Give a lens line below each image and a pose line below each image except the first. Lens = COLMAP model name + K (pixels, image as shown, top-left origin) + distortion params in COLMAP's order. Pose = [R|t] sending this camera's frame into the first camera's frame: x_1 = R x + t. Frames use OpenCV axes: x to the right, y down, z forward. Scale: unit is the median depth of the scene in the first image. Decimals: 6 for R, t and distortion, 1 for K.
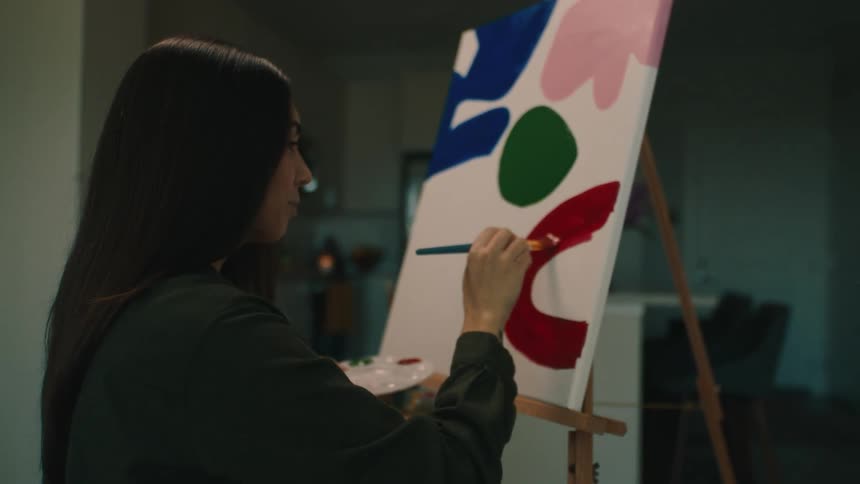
lens RADIAL K [[831.5, 0, 430.0], [0, 831.5, 242.0], [0, 0, 1]] dist [-0.013847, -0.011361]
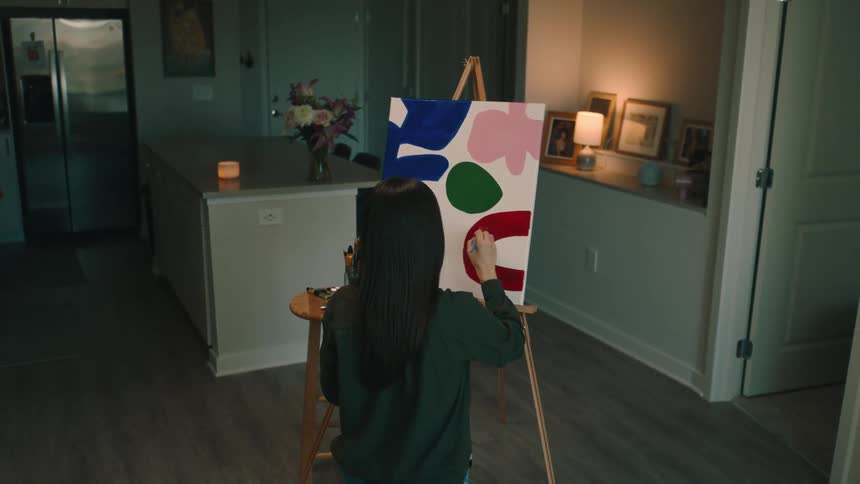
lens RADIAL K [[831.5, 0, 430.0], [0, 831.5, 242.0], [0, 0, 1]] dist [-0.013847, -0.011361]
pose [[0.803869, -0.151345, 0.575230, -1.133816], [-0.006899, 0.964650, 0.263444, -0.498478], [-0.594767, -0.215743, 0.774408, -0.577274]]
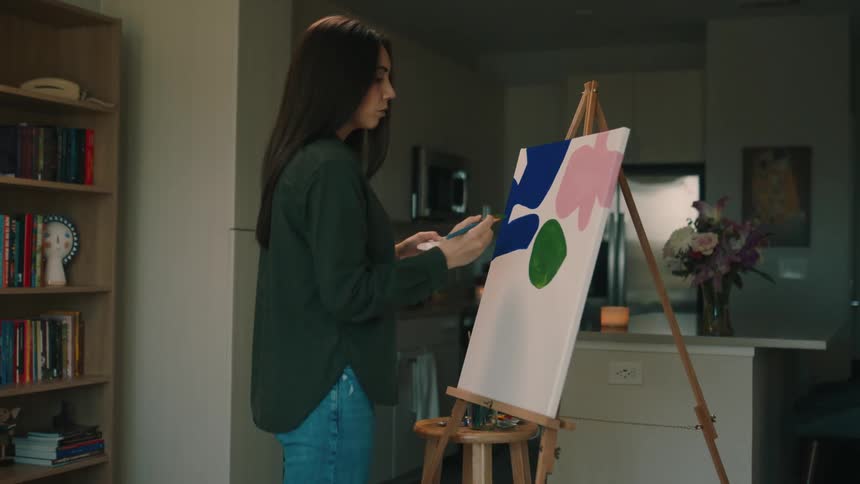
lens RADIAL K [[1146.7, 0, 430.0], [0, 1146.7, 242.0], [0, 0, 1]] dist [-0.028631, 0.000635]
pose [[0.980616, -0.006455, -0.195834, 0.305728], [0.005609, 0.999972, -0.004874, -0.108631], [0.195860, 0.003681, 0.980625, -1.021494]]
